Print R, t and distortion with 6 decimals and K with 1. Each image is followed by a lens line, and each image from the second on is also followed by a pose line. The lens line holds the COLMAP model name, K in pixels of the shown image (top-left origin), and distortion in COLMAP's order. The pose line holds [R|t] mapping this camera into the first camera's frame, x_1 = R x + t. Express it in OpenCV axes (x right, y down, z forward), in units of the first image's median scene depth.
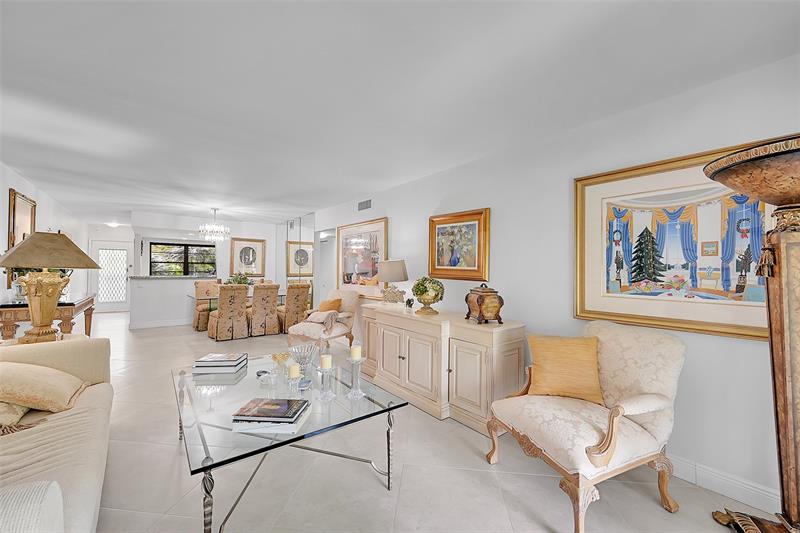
lens RADIAL K [[316.6, 0, 398.3], [0, 316.6, 267.6], [0, 0, 1]] dist [0.001293, 0.000017]
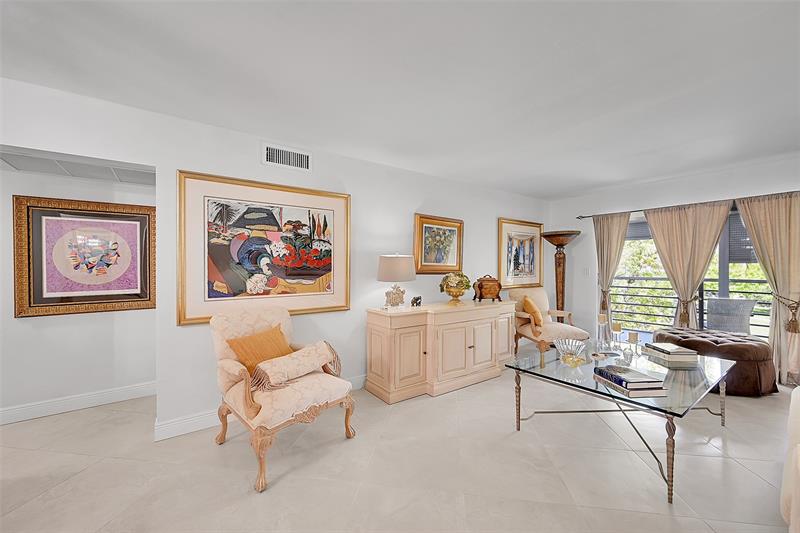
lens RADIAL K [[316.6, 0, 400.1], [0, 316.6, 267.4], [0, 0, 1]] dist [0.001293, 0.000017]
pose [[0.029989, -0.011008, 0.999490, -0.997456], [0.001998, 0.999938, 0.010953, -0.000914], [-0.999548, 0.001669, 0.030009, 1.121440]]
